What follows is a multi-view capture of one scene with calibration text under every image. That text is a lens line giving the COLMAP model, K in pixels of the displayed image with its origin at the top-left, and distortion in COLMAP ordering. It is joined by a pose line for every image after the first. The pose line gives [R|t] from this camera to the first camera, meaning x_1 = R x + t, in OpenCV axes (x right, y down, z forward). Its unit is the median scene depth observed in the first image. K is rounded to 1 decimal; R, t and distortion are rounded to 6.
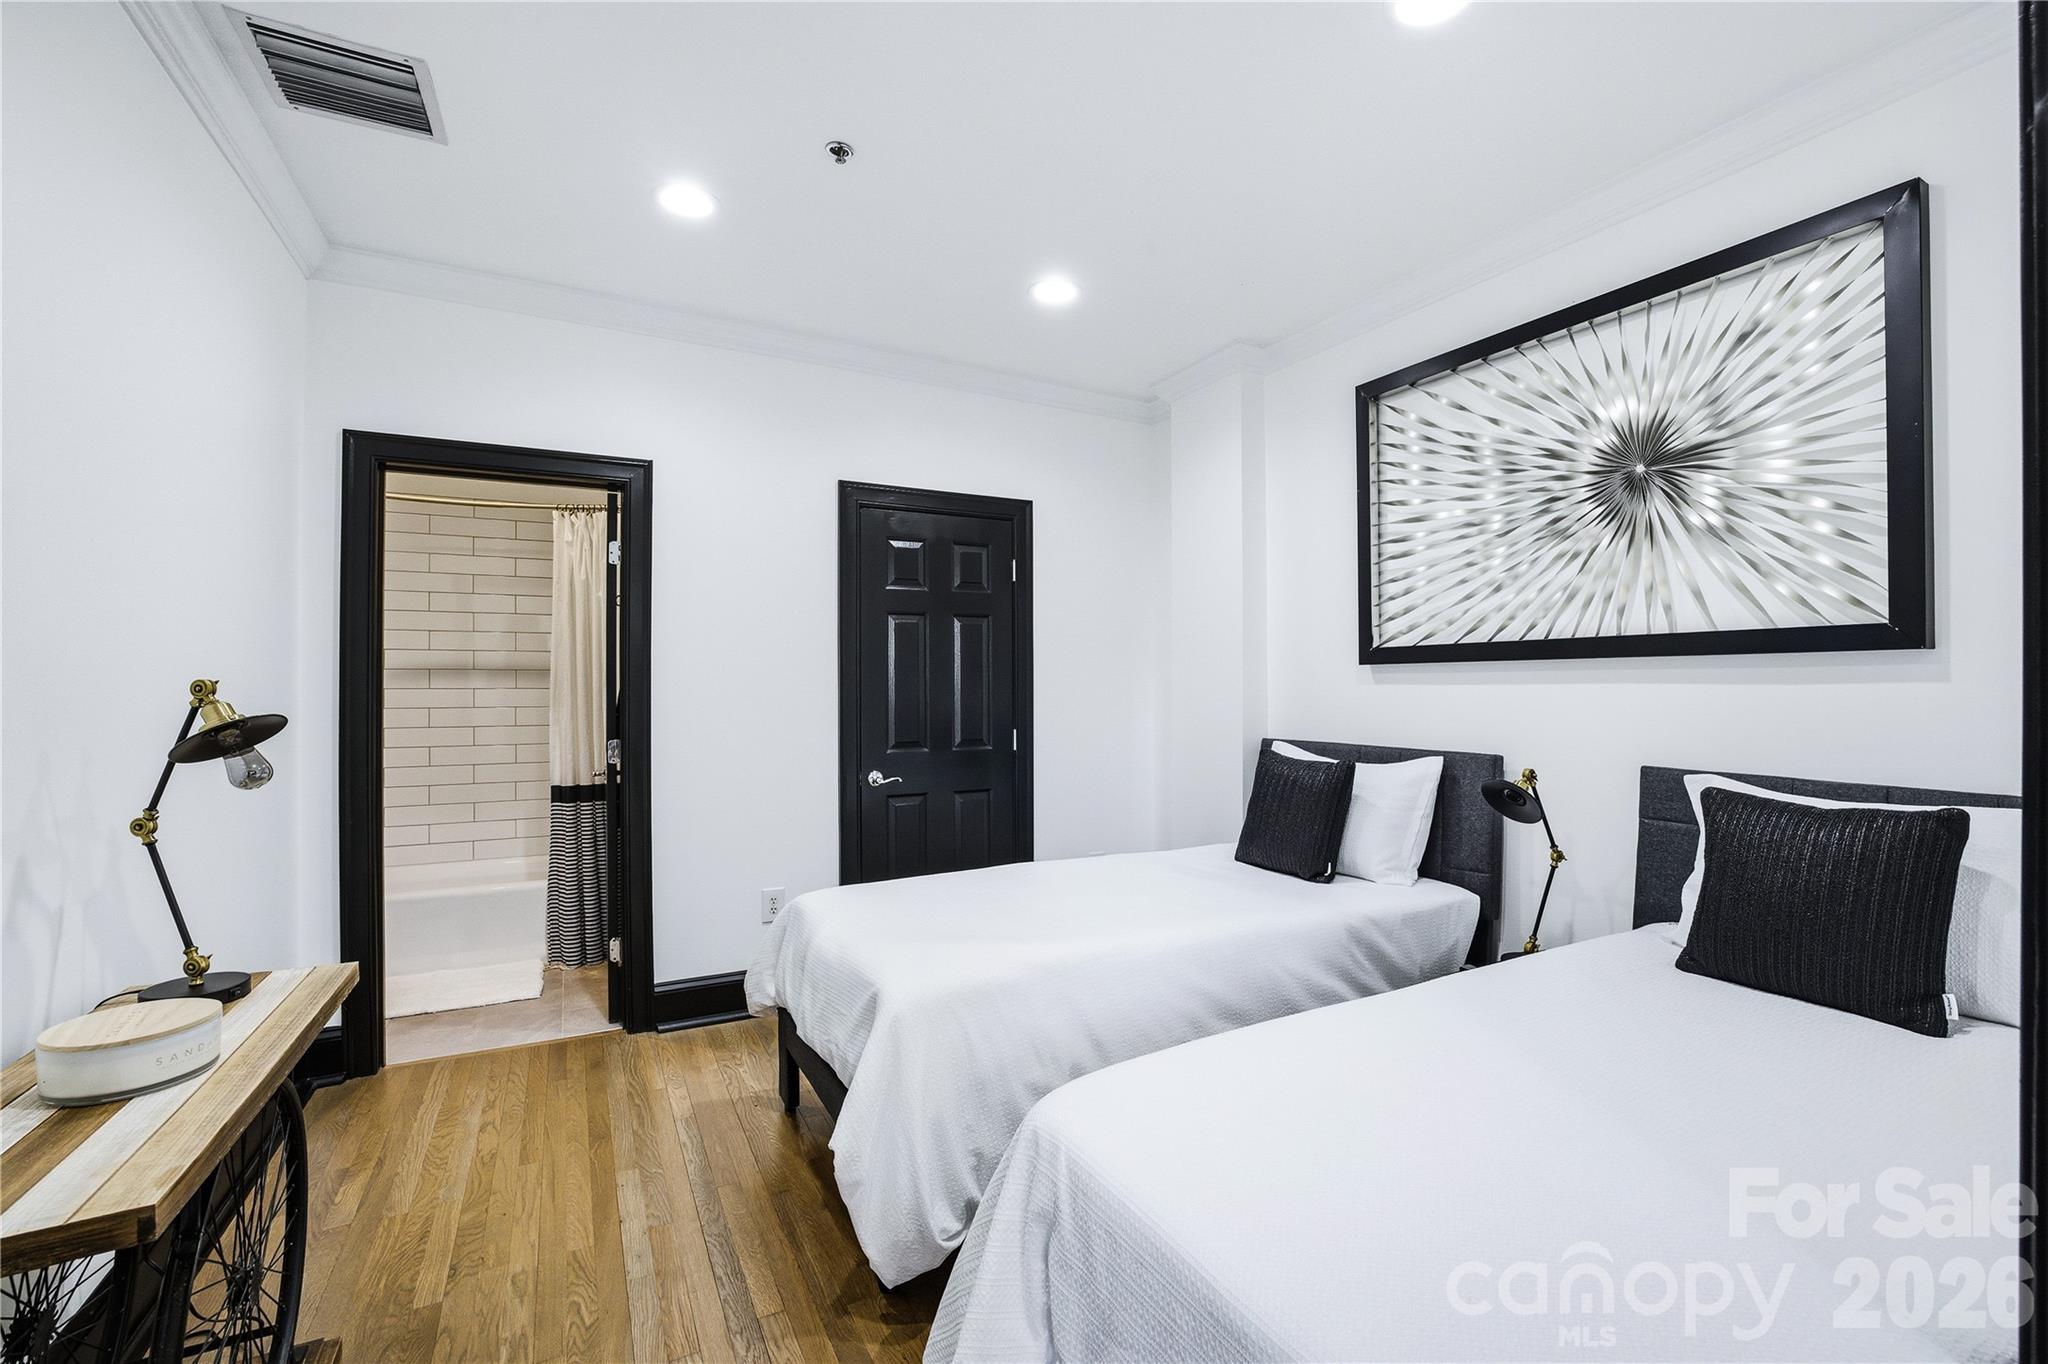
lens RADIAL K [[893.2, 0, 1040.7], [0, 893.2, 681.3], [0, 0, 1]] dist [-0.052250, 0.022635]
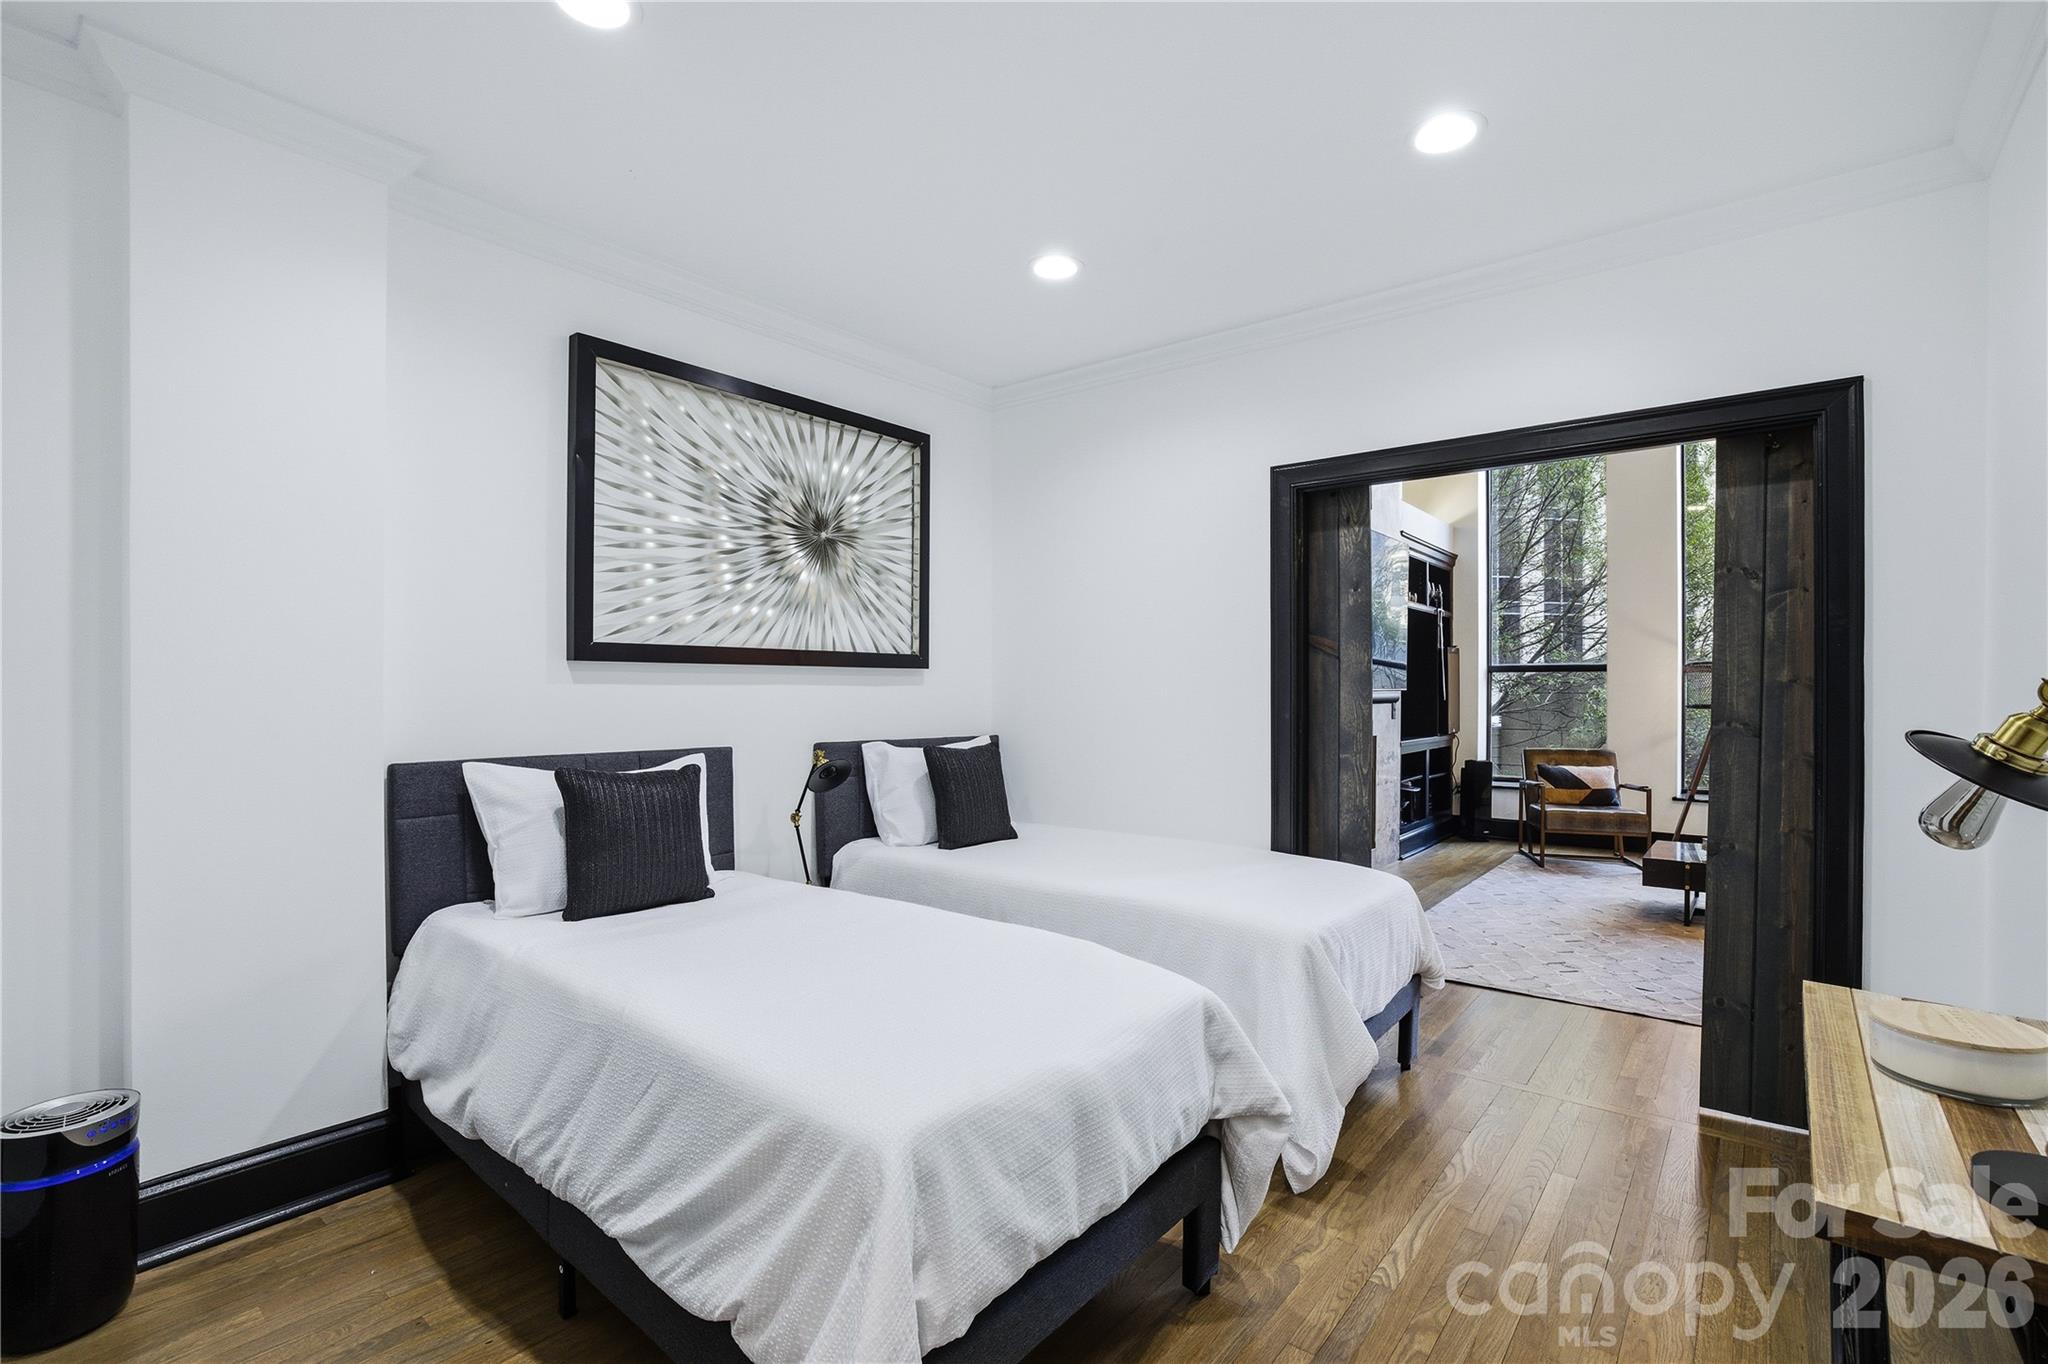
lens RADIAL K [[927.5, 0, 1060.6], [0, 927.5, 684.9], [0, 0, 1]] dist [-0.026578, 0.000339]
pose [[-0.413076, 0.007732, 0.910664, -0.753863], [-0.002988, 0.999947, -0.009845, 0.013949], [-0.910692, -0.006788, -0.413031, 1.131222]]
